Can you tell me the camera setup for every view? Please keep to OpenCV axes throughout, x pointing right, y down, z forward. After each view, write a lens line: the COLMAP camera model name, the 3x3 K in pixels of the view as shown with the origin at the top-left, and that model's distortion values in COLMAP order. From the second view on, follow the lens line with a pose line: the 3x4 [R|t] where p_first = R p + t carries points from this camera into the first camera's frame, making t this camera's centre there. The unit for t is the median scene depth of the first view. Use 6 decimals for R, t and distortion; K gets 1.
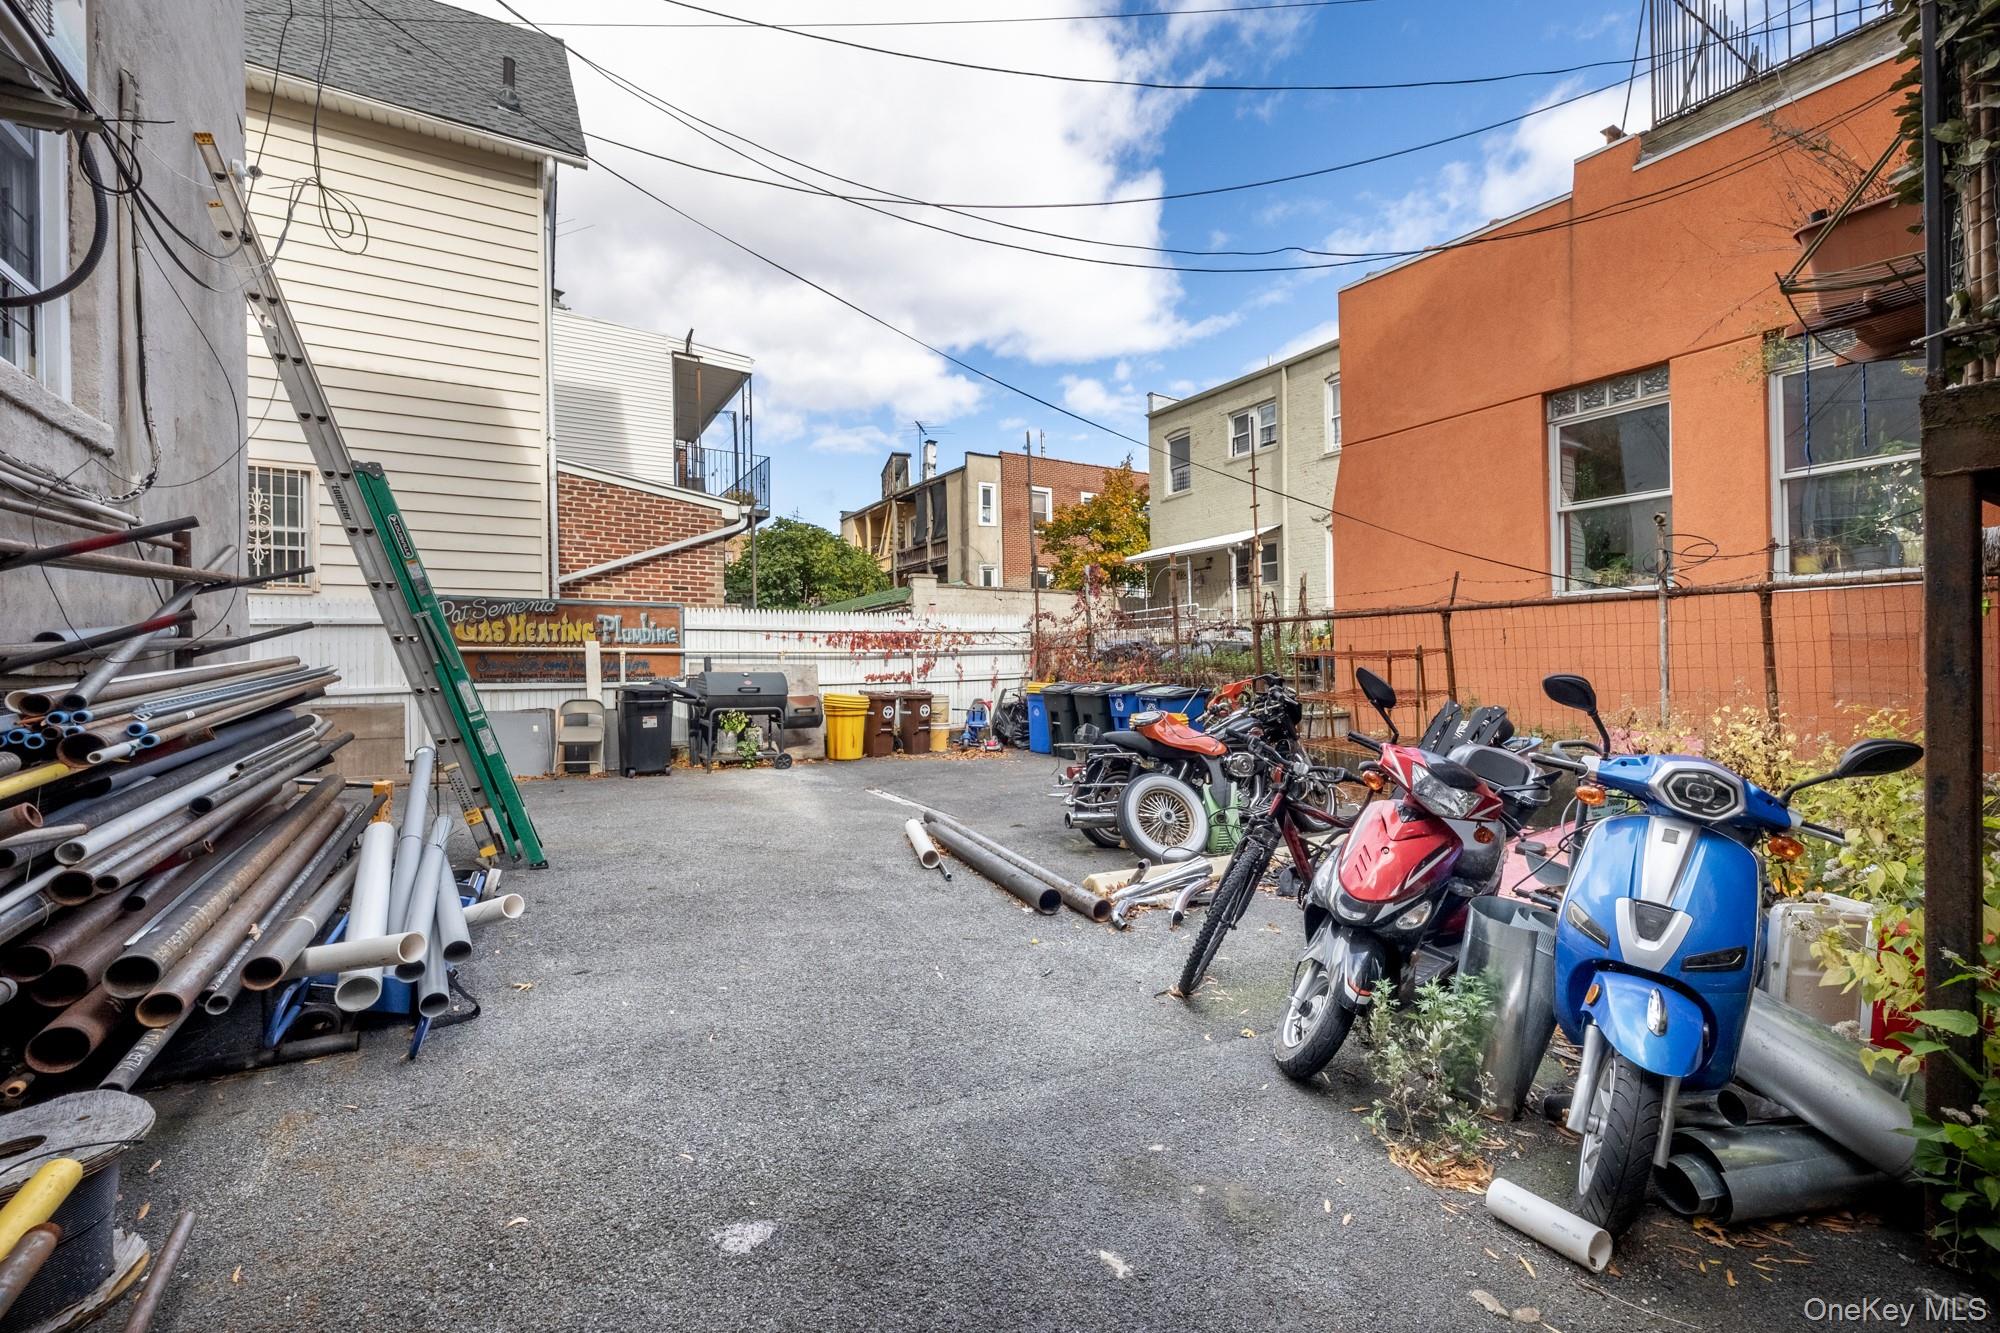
lens RADIAL K [[826.2, 0, 1014.2], [0, 826.2, 672.0], [0, 0, 1]] dist [0.000932, 0.000268]
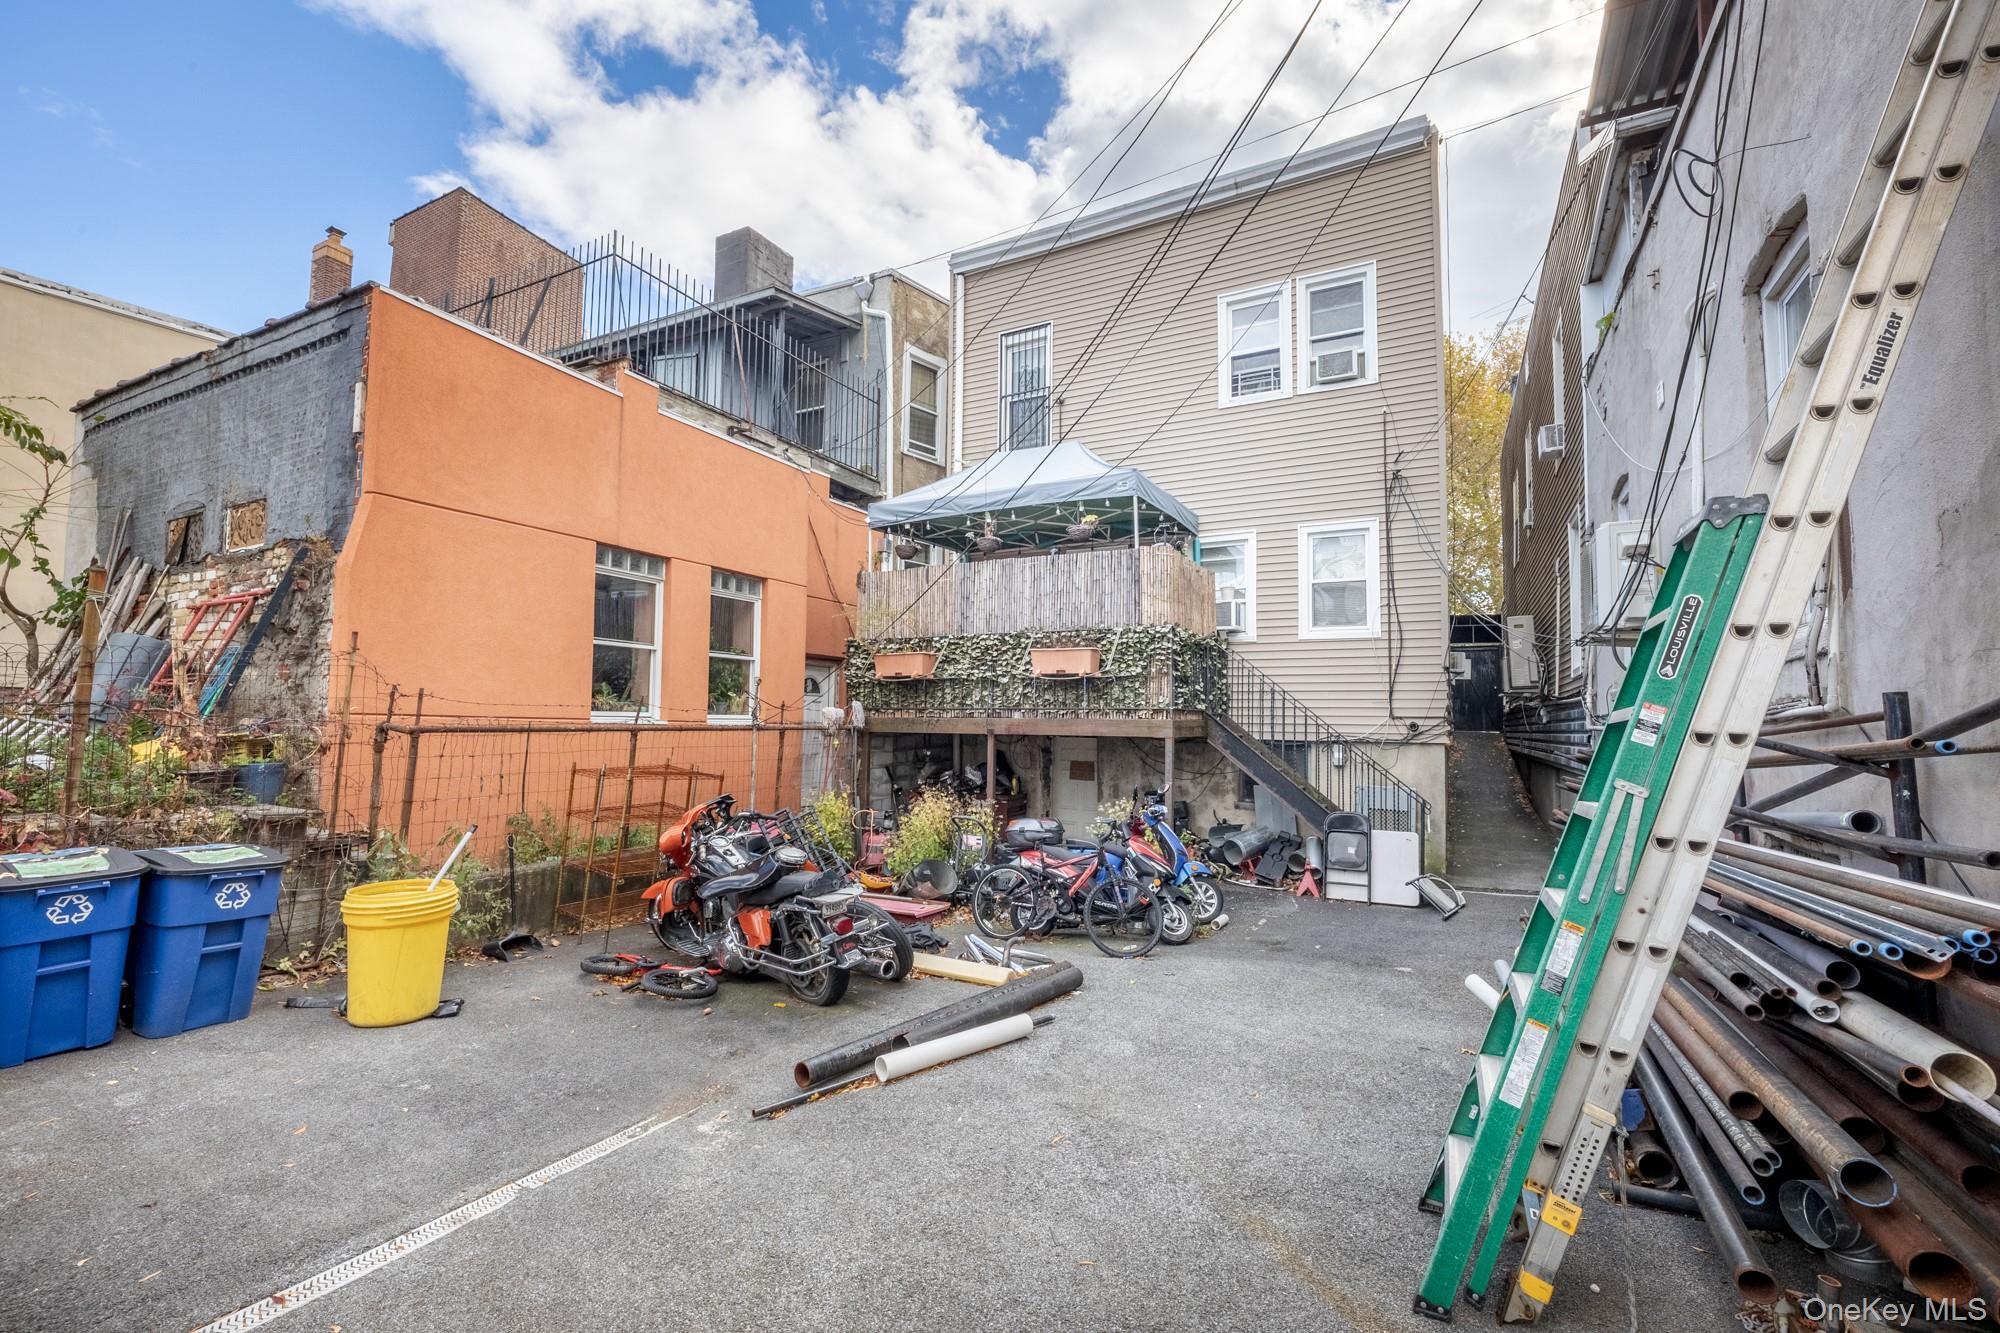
lens RADIAL K [[826.2, 0, 1014.2], [0, 826.2, 672.0], [0, 0, 1]] dist [0.000932, 0.000268]
pose [[-0.528688, 0.058279, 0.846813, -0.684429], [0.005973, 0.997871, -0.064947, -0.078630], [-0.848795, -0.029279, -0.527911, 1.170410]]
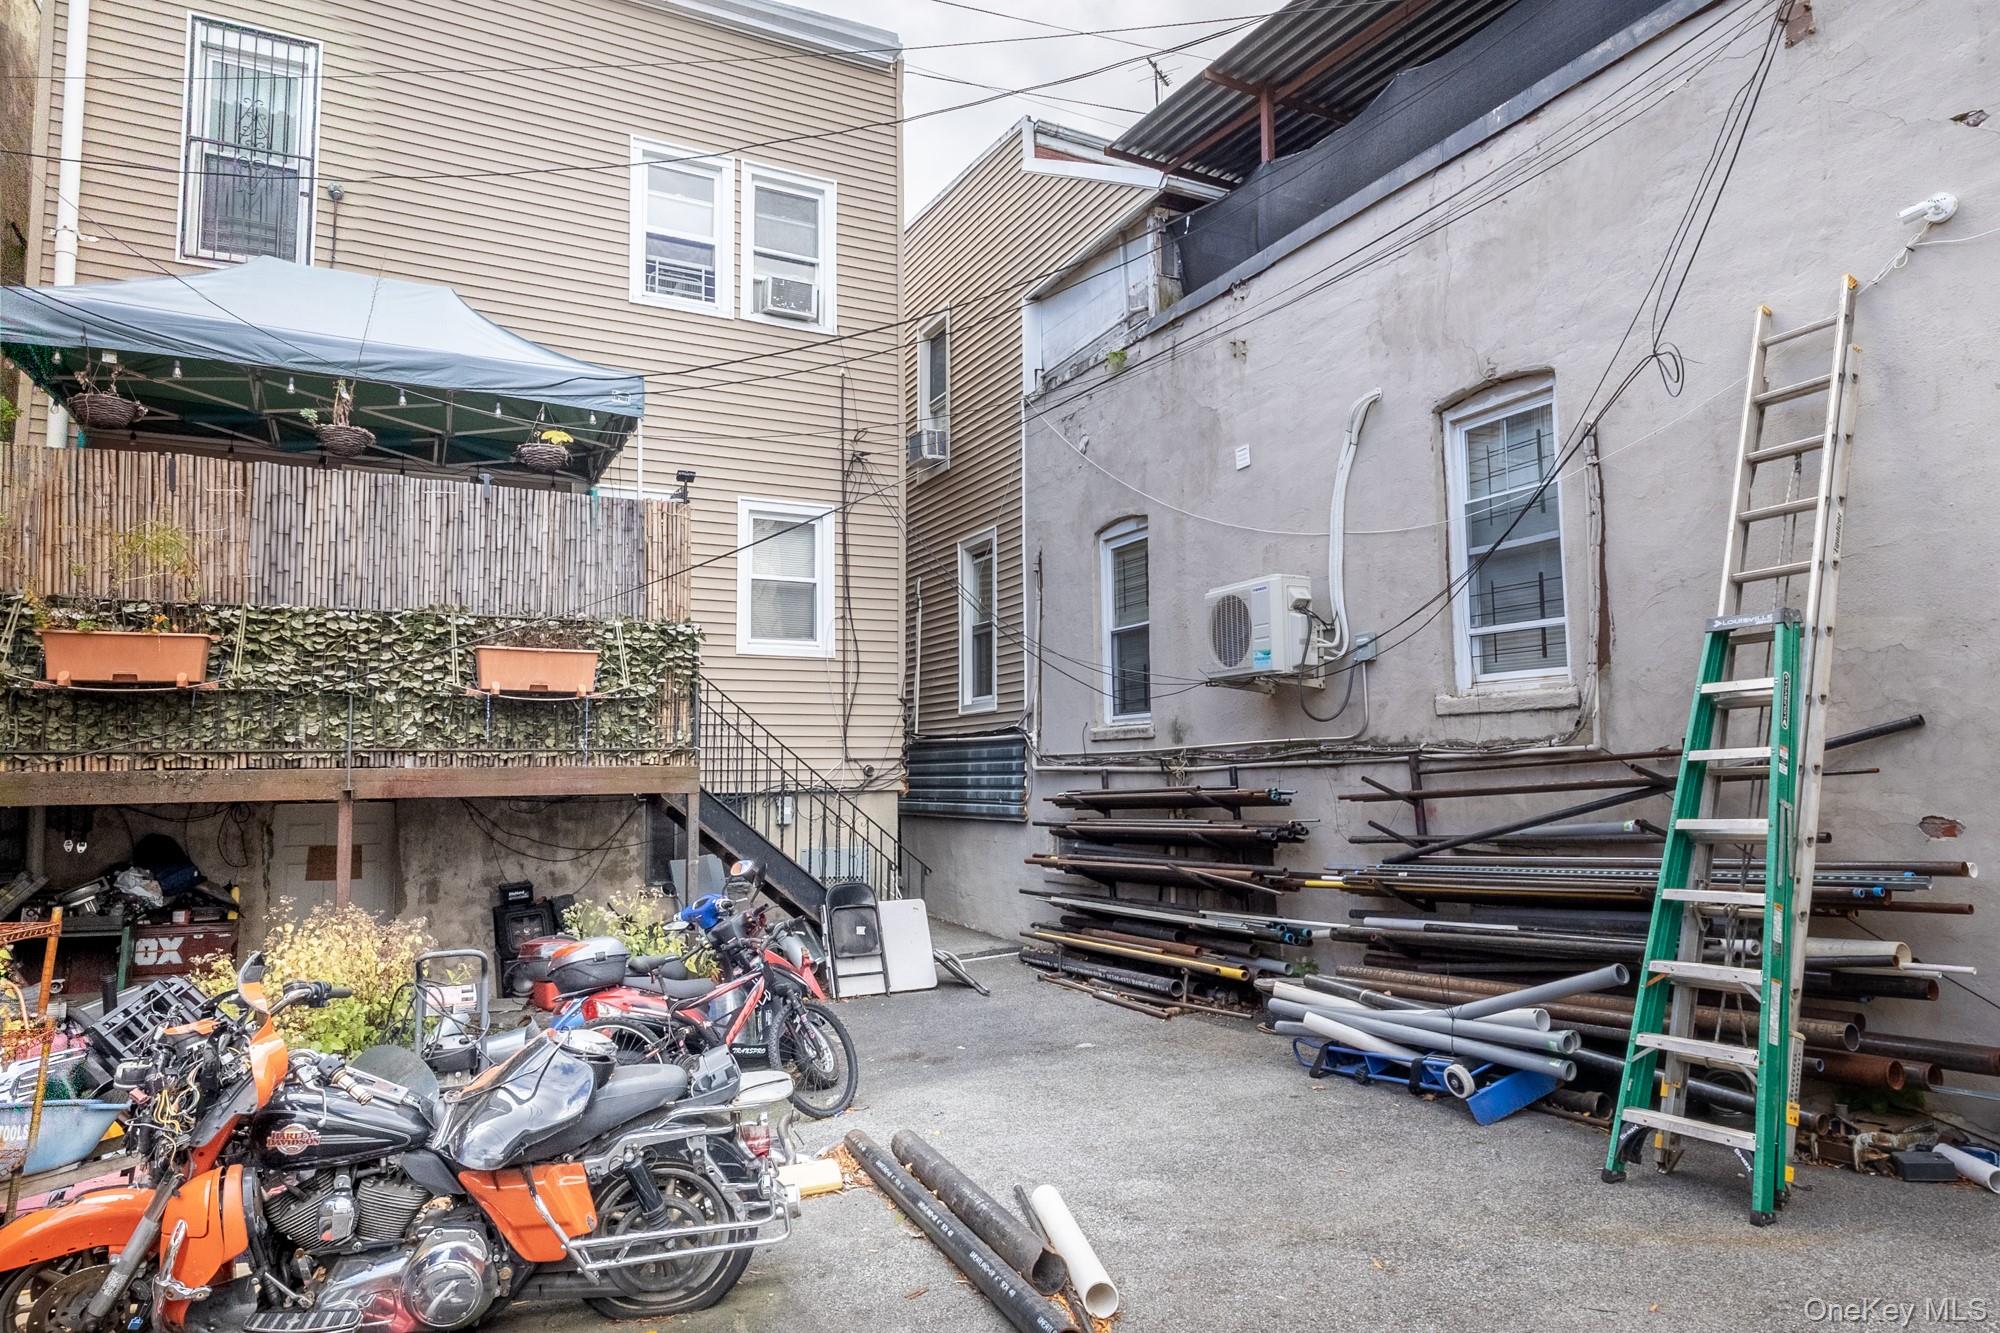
lens RADIAL K [[1214.1, 0, 1000.0], [0, 1214.1, 666.5], [0, 0, 1]] dist [0.006150, -0.000513]
pose [[-0.997830, 0.026784, 0.060143, -0.096974], [0.022358, 0.997075, -0.073090, -0.091033], [-0.061925, -0.071587, -0.995510, 1.534179]]
